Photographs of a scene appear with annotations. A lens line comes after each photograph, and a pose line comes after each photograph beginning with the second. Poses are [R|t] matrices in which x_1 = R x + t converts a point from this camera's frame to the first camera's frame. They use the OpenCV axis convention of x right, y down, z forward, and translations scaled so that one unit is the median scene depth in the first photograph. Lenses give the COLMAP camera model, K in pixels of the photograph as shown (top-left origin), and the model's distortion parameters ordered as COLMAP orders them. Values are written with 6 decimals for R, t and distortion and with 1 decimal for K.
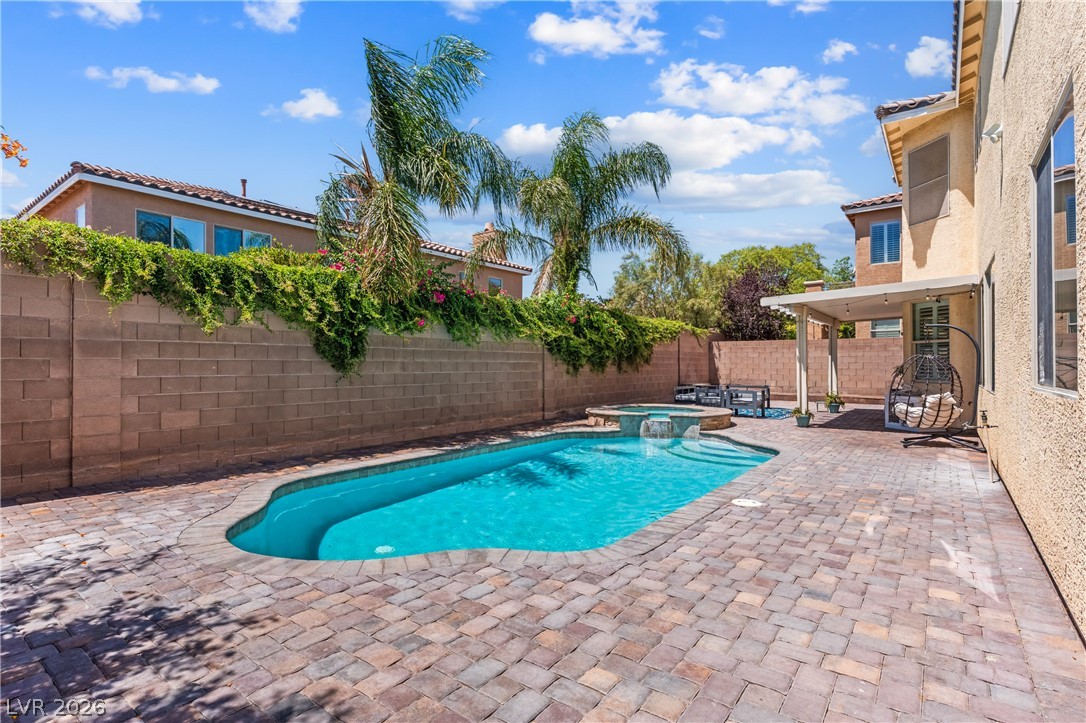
lens RADIAL K [[530.6, 0, 517.1], [0, 530.6, 360.2], [0, 0, 1]] dist [0.002198, 0.001691]
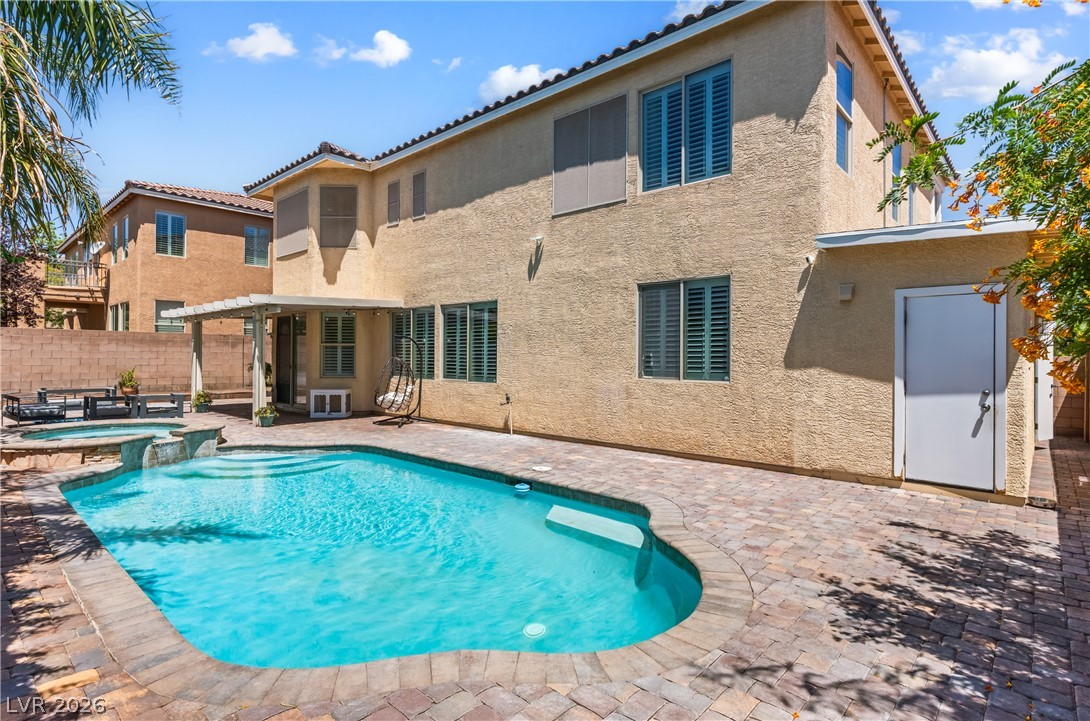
lens RADIAL K [[561.9, 0, 545.0], [0, 561.9, 360.5], [0, 0, 1]] dist [0.002846, -0.000687]
pose [[0.051219, -0.007041, 0.998663, -1.437579], [-0.015315, 0.999852, 0.007835, -0.043985], [-0.998570, -0.015696, 0.051103, 1.225914]]
